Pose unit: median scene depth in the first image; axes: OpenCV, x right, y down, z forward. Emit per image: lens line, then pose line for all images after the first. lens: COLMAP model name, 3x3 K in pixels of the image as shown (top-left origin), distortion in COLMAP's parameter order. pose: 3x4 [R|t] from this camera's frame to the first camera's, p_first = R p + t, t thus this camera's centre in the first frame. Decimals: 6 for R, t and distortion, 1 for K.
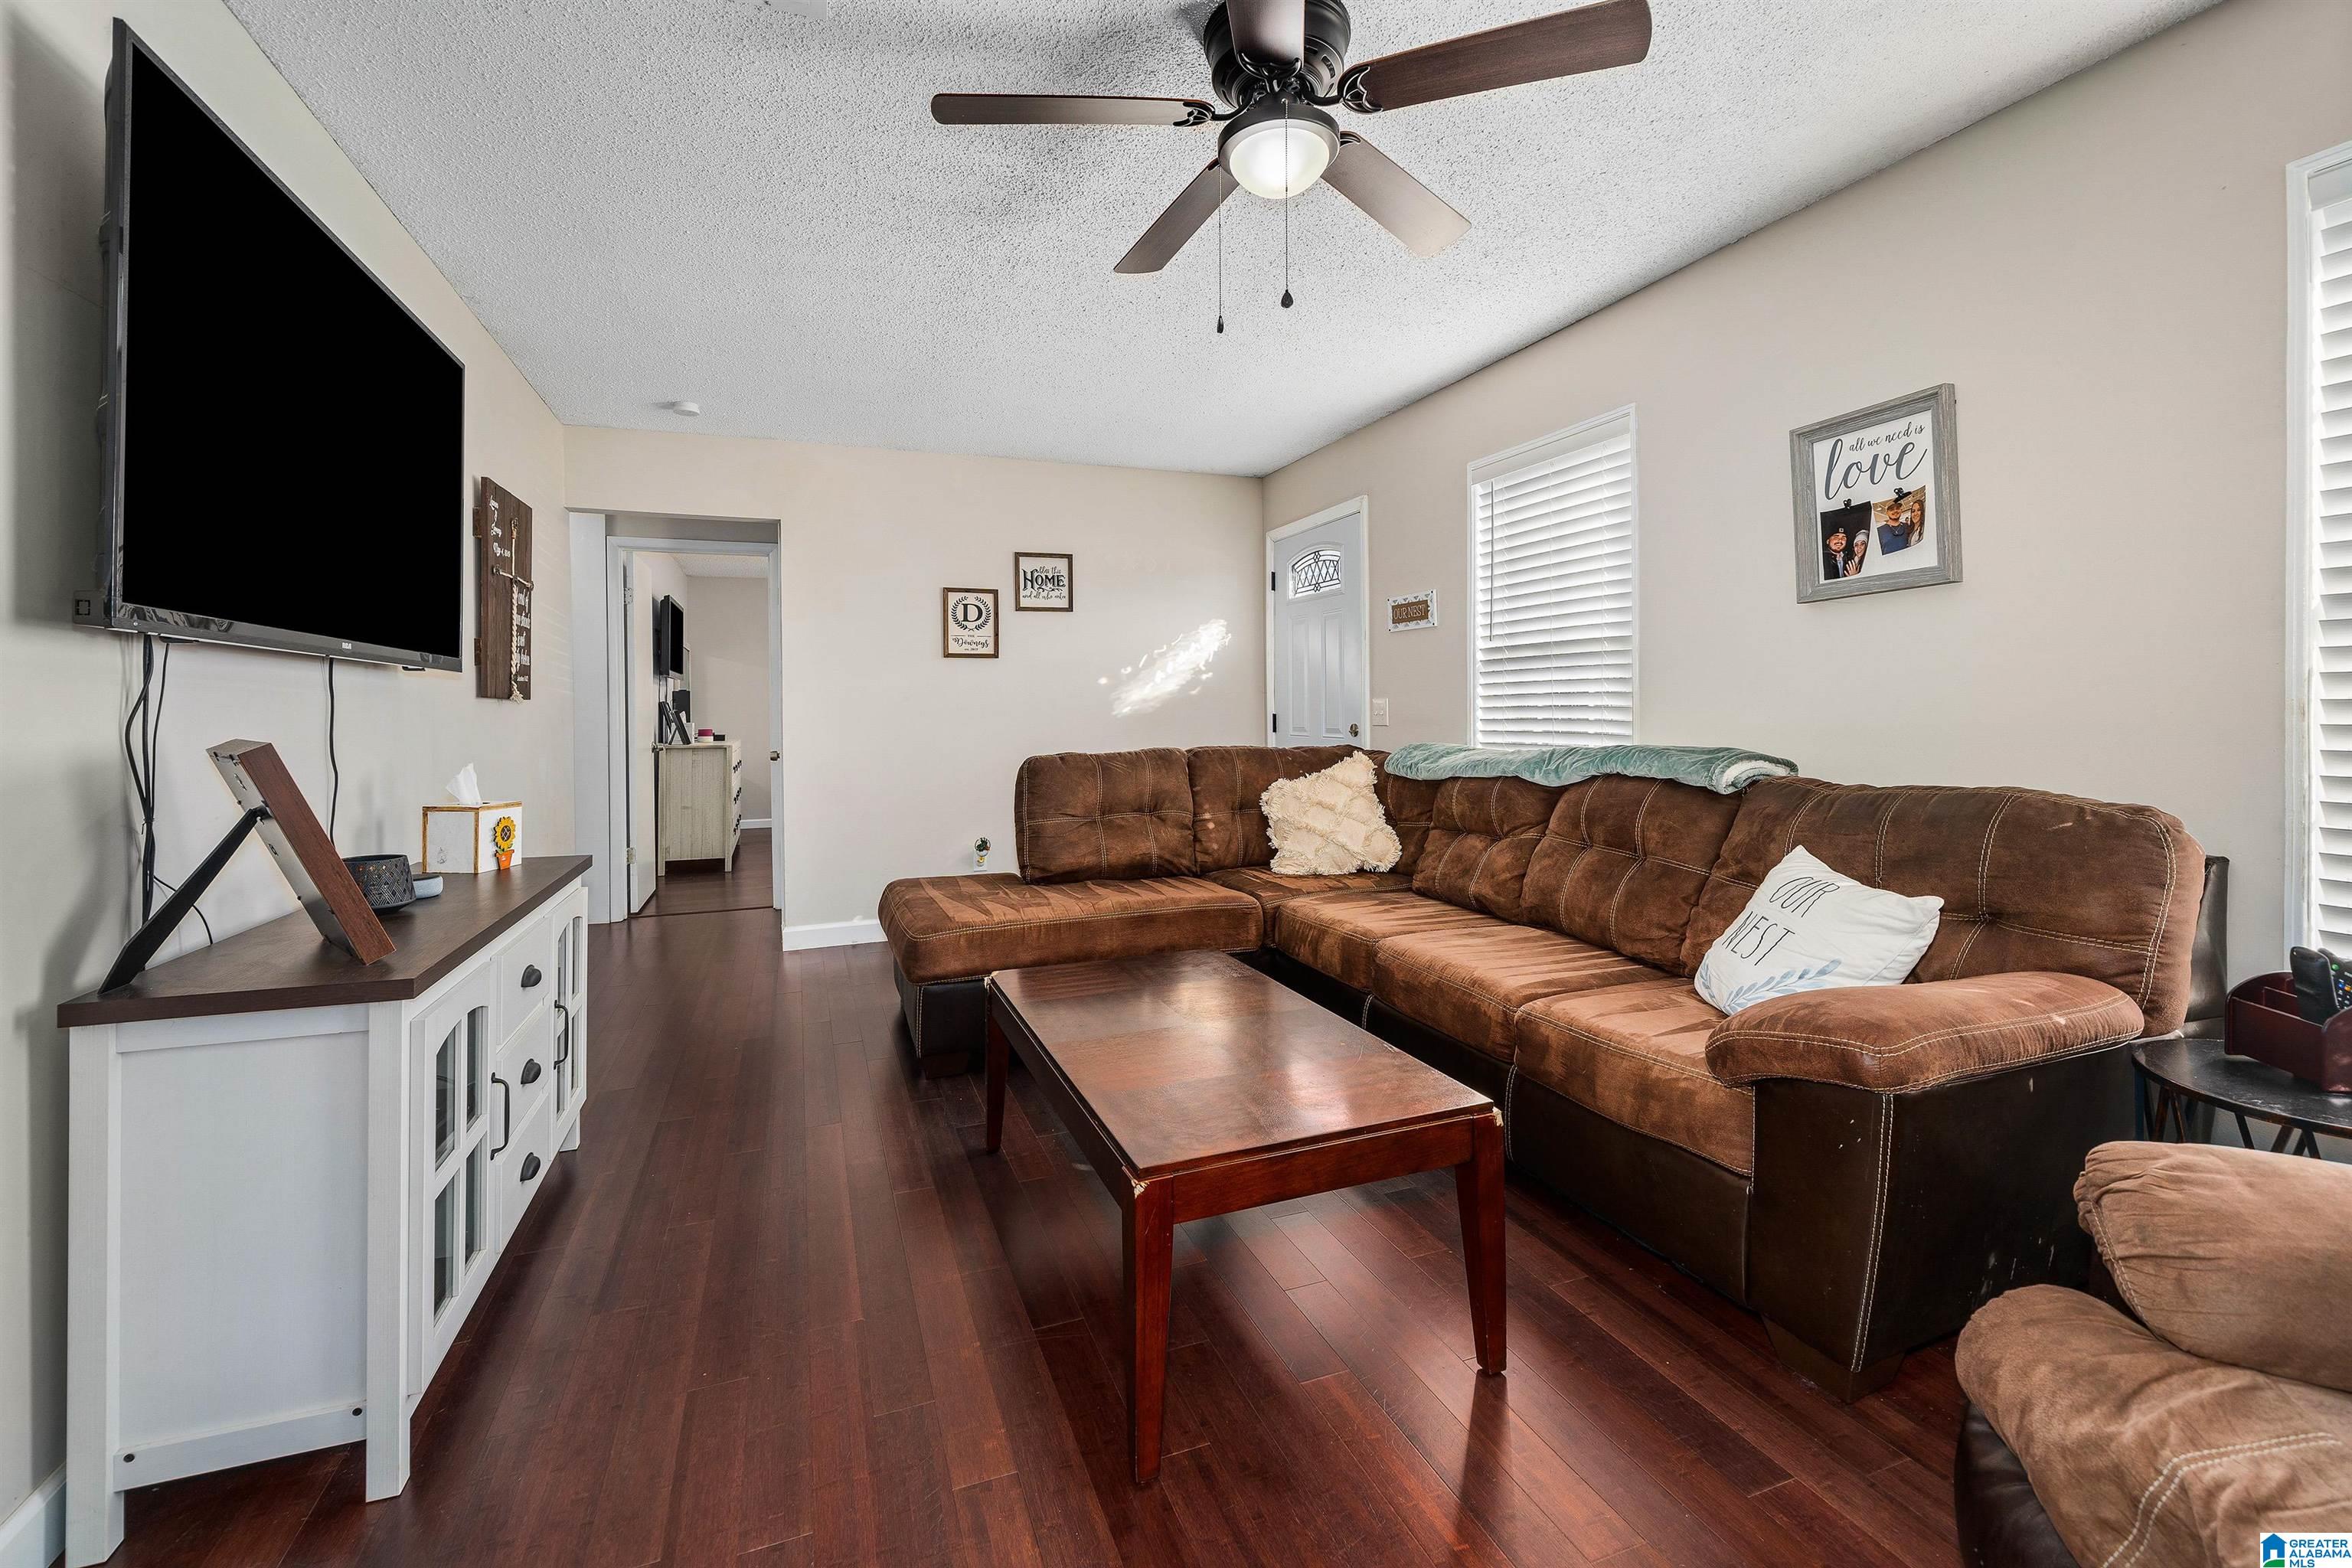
lens RADIAL K [[993.1, 0, 1173.9], [0, 993.1, 708.3], [0, 0, 1]] dist [0.000379, 0.000085]
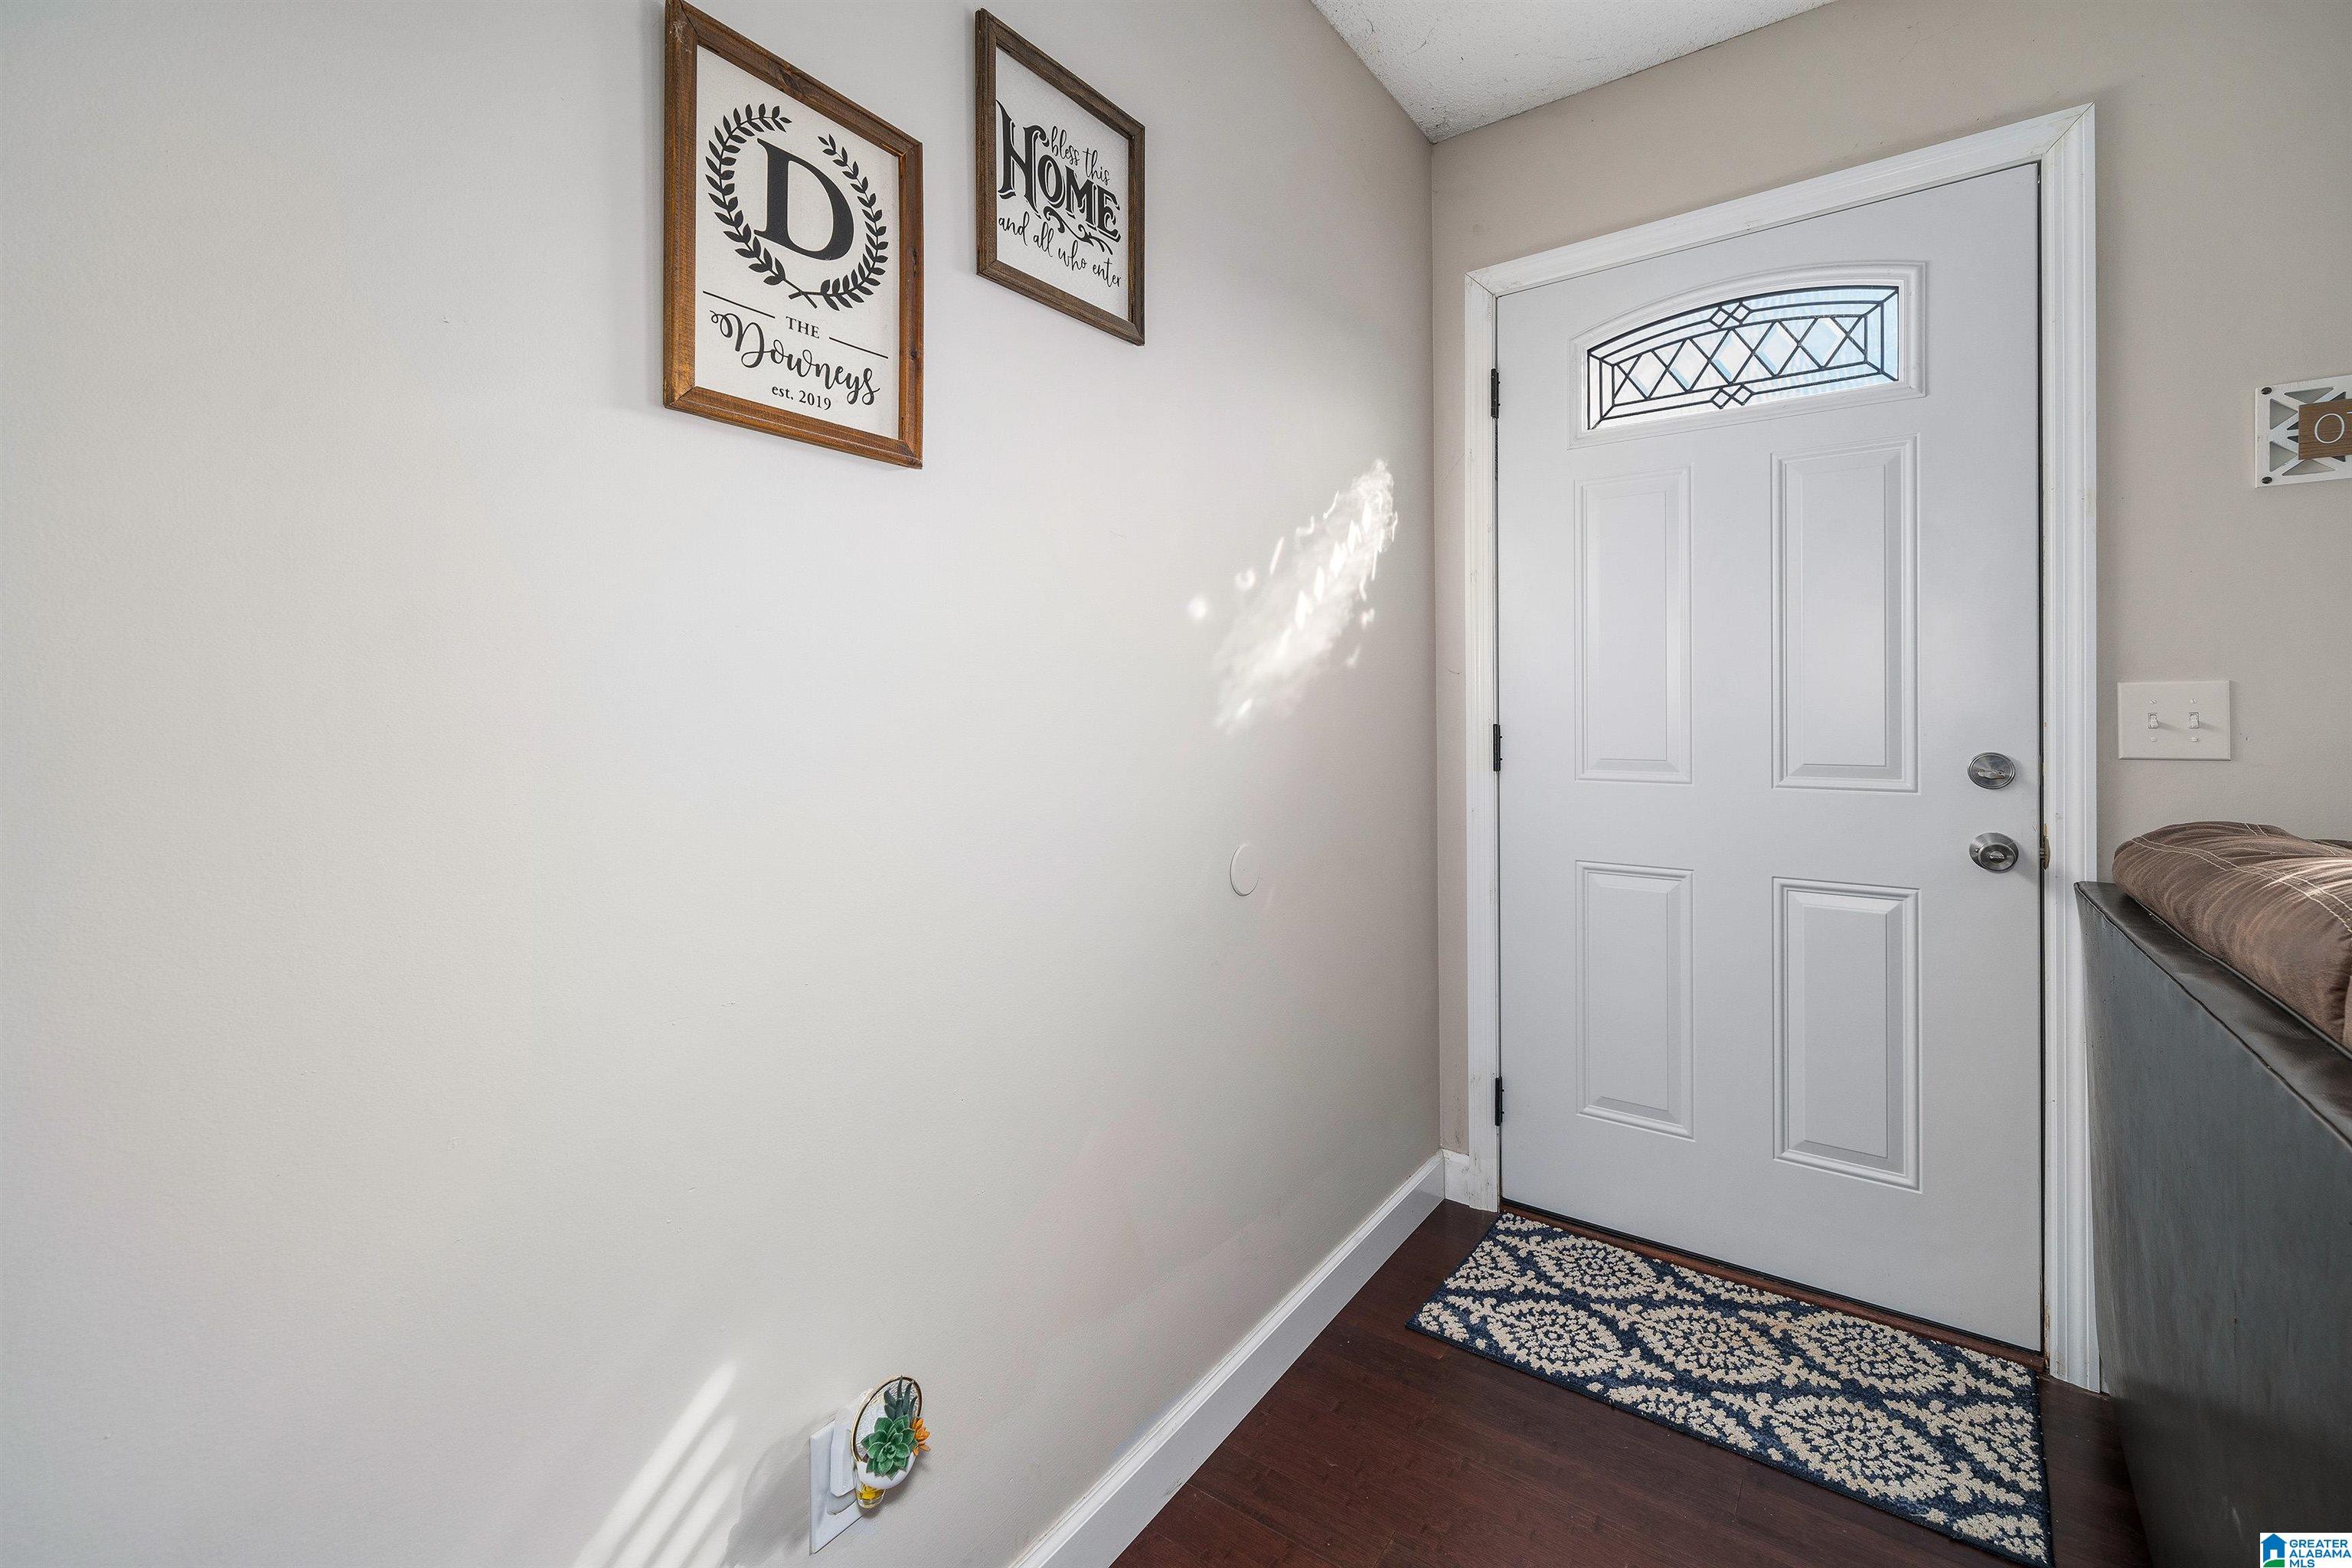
lens RADIAL K [[993.1, 0, 1173.9], [0, 993.1, 708.3], [0, 0, 1]] dist [0.000379, 0.000085]
pose [[0.840463, 0.005601, 0.541840, -0.246658], [-0.004464, 0.999984, -0.003413, 0.002738], [-0.541851, 0.000450, 0.840475, 0.790279]]
